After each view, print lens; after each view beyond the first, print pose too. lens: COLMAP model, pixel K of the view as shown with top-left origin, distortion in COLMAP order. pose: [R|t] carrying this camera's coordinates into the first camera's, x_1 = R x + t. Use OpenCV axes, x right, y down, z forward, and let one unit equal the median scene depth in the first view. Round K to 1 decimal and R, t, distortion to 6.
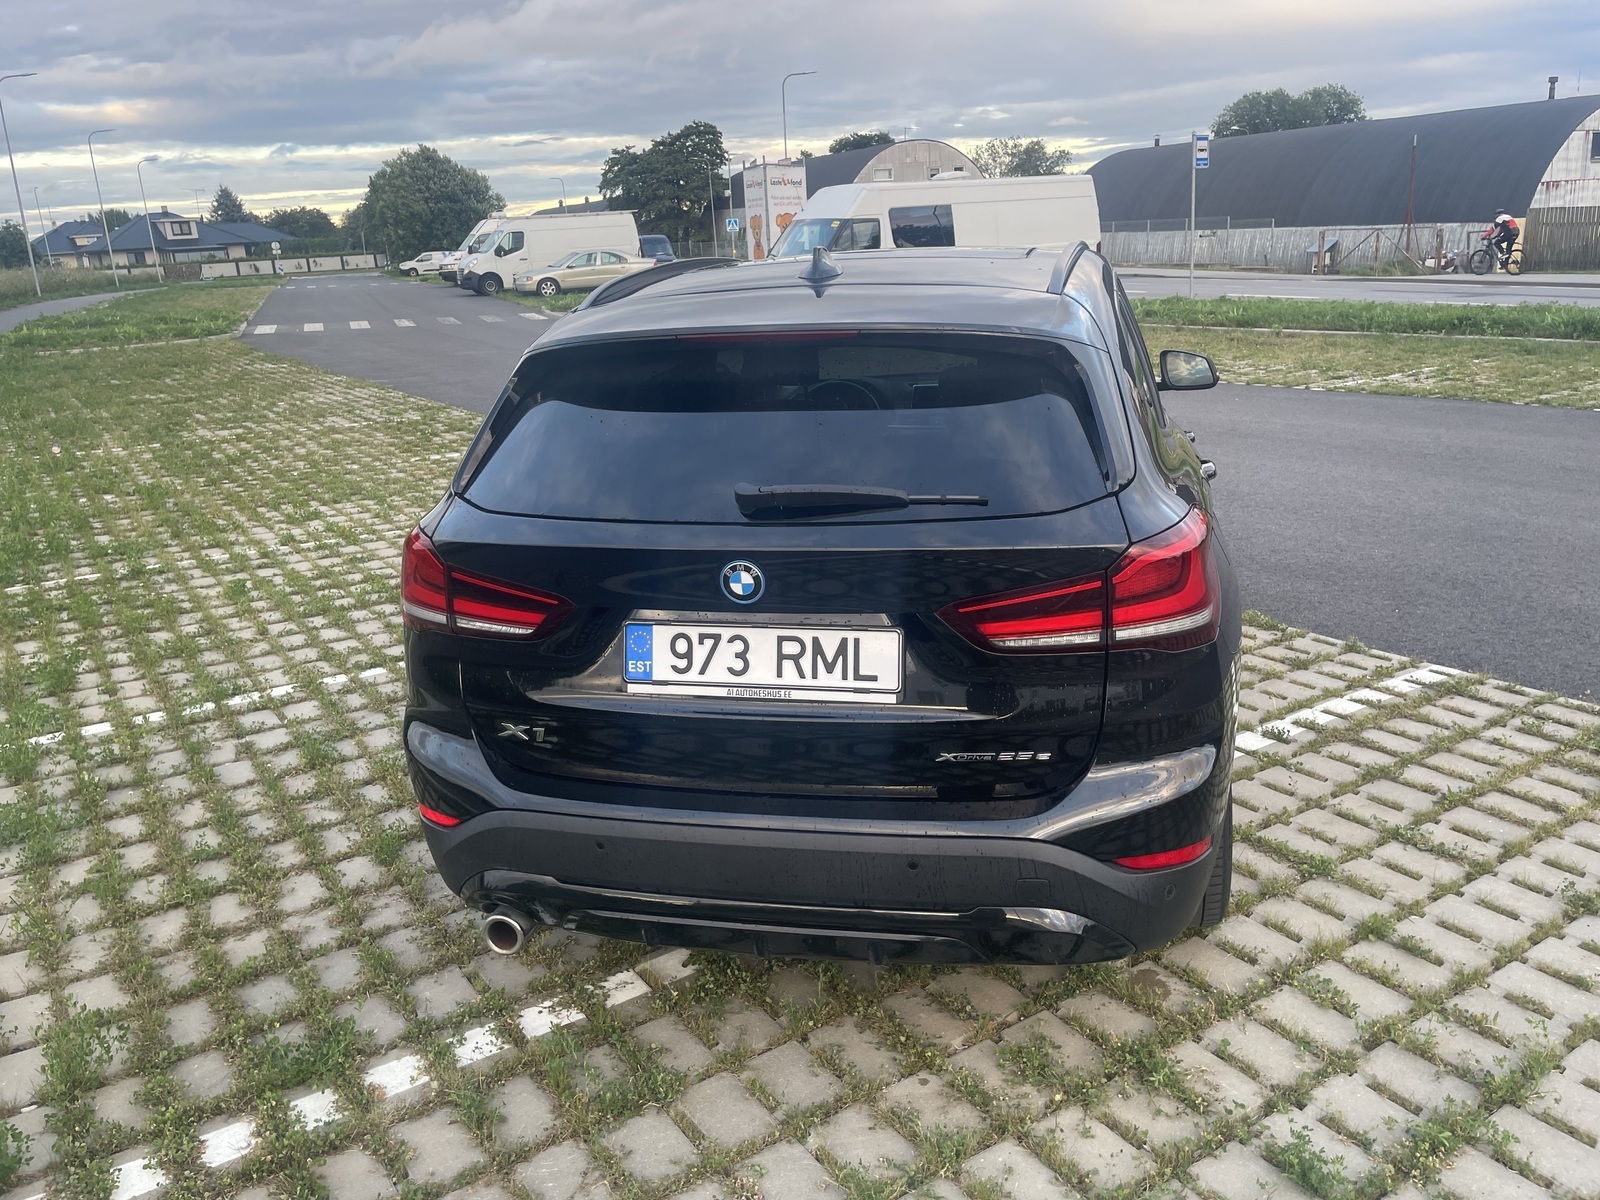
lens RADIAL K [[1222.0, 0, 810.5], [0, 1222.0, 595.5], [0, 0, 1]] dist [0.072740, -0.098356]
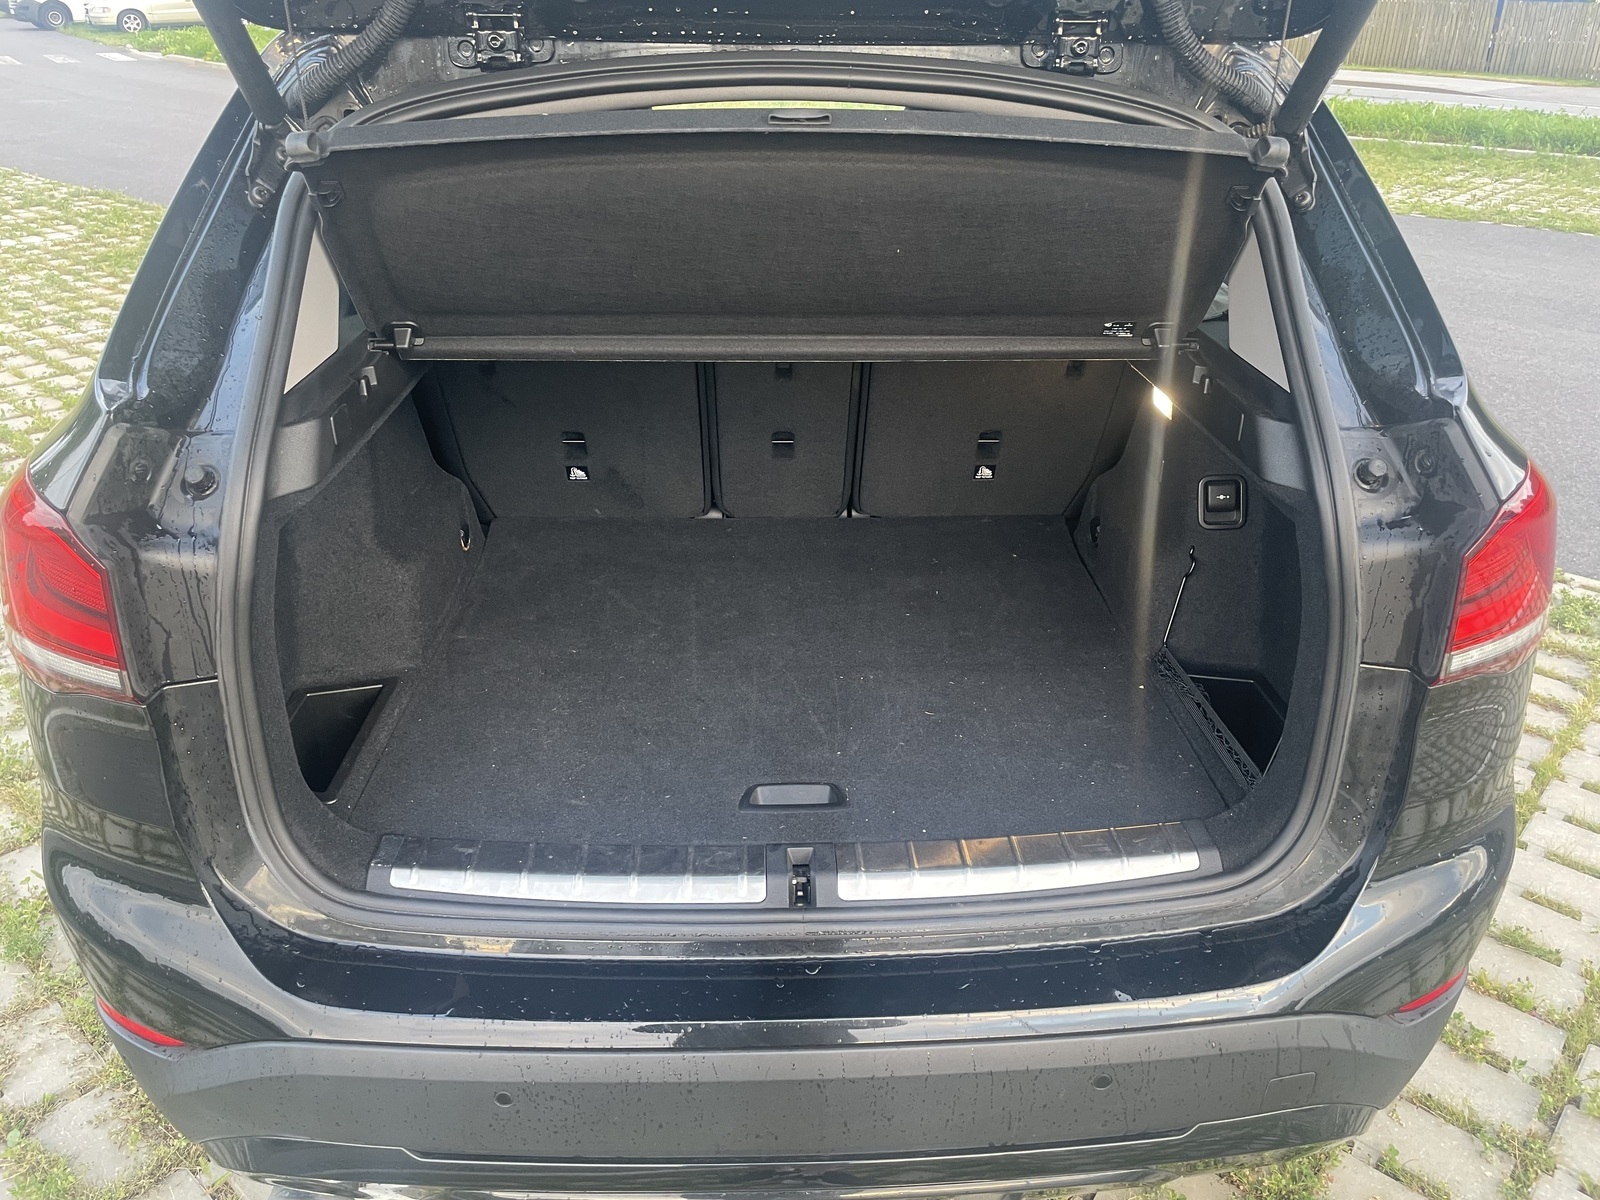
lens RADIAL K [[1222.0, 0, 800.1], [0, 1222.0, 595.1], [0, 0, 1]] dist [0.072740, -0.098356]
pose [[0.966290, -0.064329, 0.249292, -0.076709], [0.020857, 0.984658, 0.173244, -0.043310], [-0.256612, -0.162204, 0.952807, 0.231533]]
